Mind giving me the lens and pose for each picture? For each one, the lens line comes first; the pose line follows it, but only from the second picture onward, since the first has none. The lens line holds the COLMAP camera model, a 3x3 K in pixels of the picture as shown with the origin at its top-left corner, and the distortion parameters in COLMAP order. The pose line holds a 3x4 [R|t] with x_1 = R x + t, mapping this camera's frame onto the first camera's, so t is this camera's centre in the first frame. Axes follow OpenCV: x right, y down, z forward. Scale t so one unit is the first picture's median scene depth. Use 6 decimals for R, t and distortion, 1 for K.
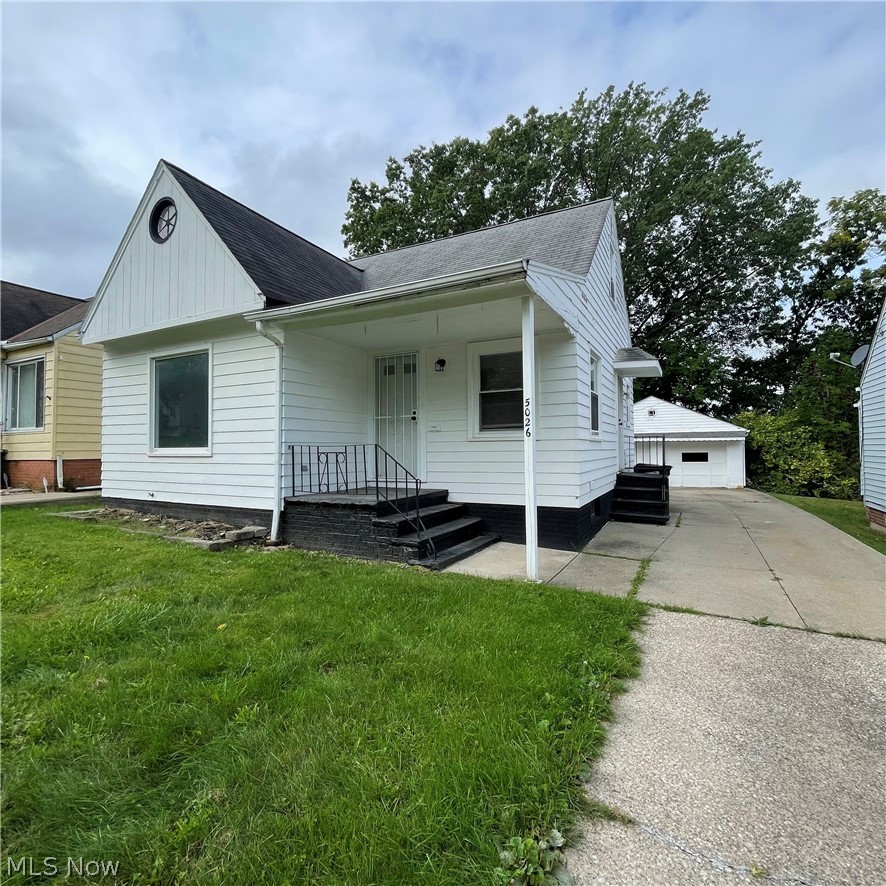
lens RADIAL K [[478.5, 0, 443.8], [0, 478.5, 435.2], [0, 0, 1]] dist [-0.000407, 0.002561]
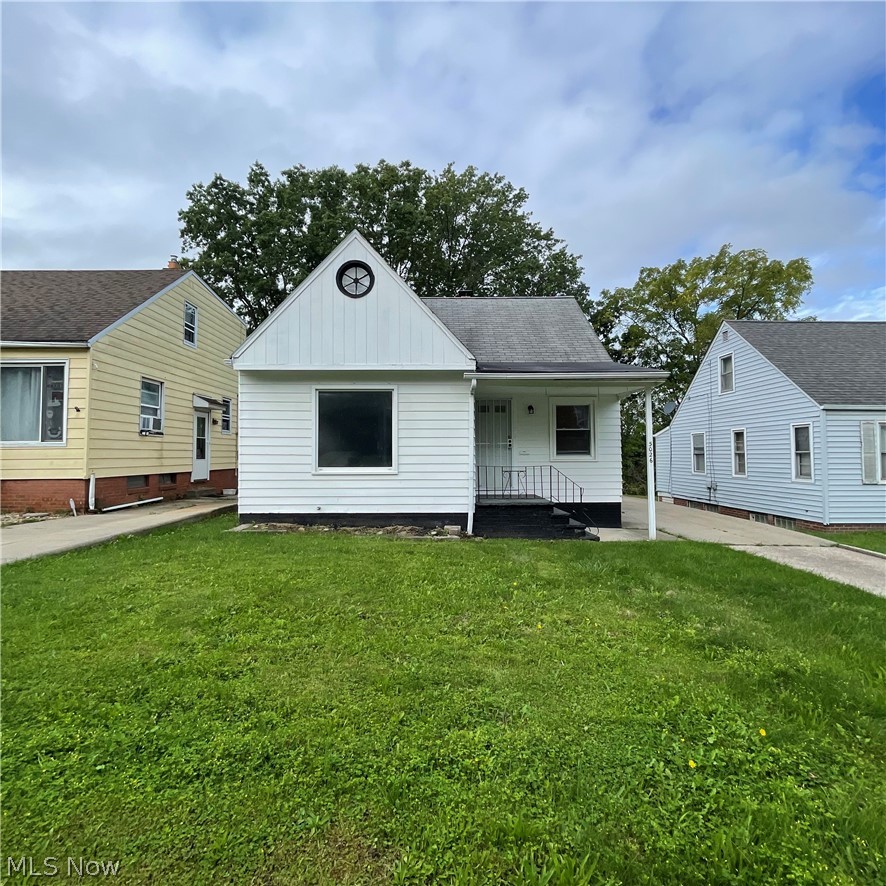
lens RADIAL K [[478.5, 0, 443.8], [0, 478.5, 435.2], [0, 0, 1]] dist [-0.000407, 0.002561]
pose [[0.879691, 0.024624, 0.474909, -0.899471], [-0.017098, 0.999651, -0.020160, -0.032830], [-0.475239, 0.009614, 0.879804, -0.157771]]
